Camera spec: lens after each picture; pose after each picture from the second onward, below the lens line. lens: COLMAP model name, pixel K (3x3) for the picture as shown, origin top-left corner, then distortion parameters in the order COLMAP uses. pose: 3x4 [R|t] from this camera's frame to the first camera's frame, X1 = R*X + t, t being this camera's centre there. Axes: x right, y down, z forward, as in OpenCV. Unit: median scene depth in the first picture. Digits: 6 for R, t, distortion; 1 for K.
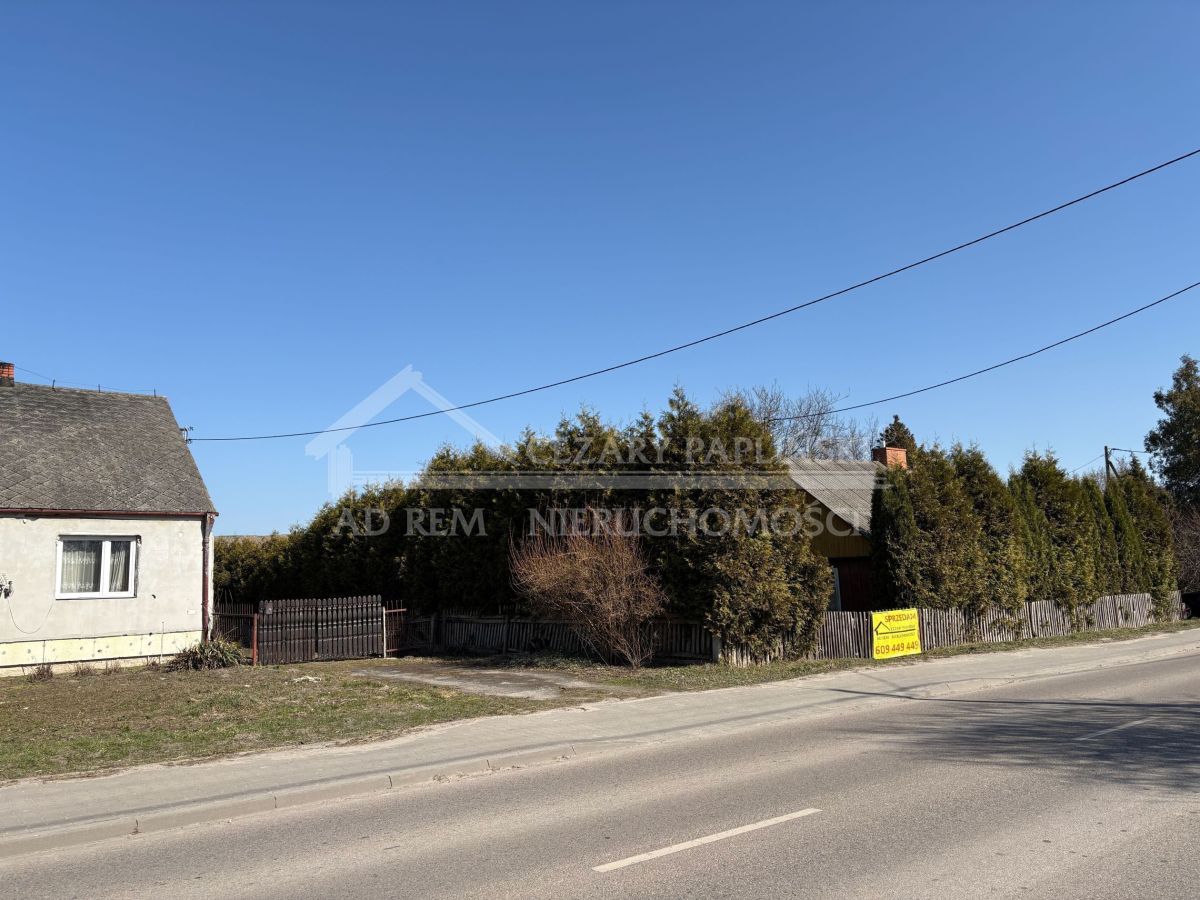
lens RADIAL K [[916.7, 0, 601.4], [0, 916.7, 452.5], [0, 0, 1]] dist [-0.013688, -0.002306]
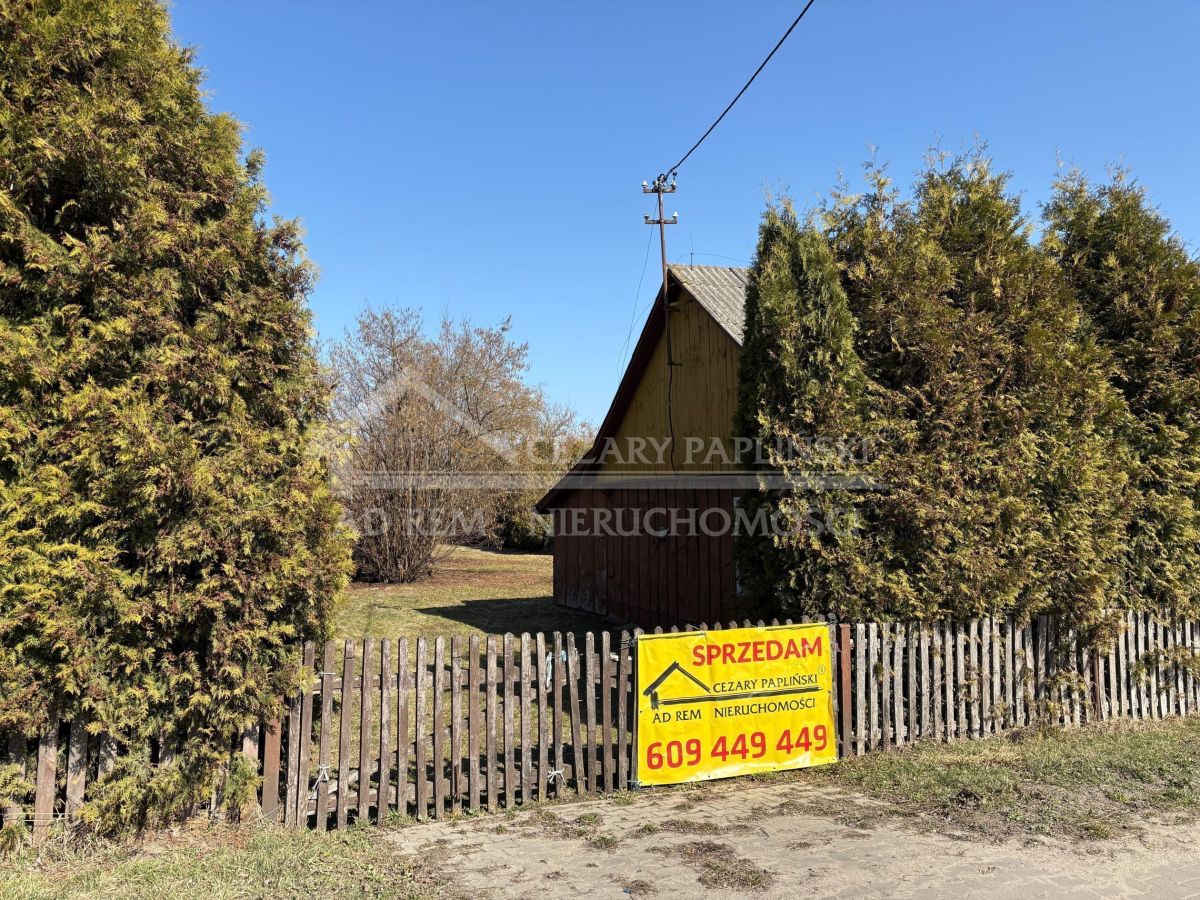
lens RADIAL K [[916.7, 0, 600.0], [0, 916.7, 445.4], [0, 0, 1]] dist [-0.013688, -0.002306]
pose [[0.960952, -0.002363, -0.276705, 0.353117], [0.017944, 0.998391, 0.053790, 0.089527], [0.276133, -0.056655, 0.959448, 0.669867]]
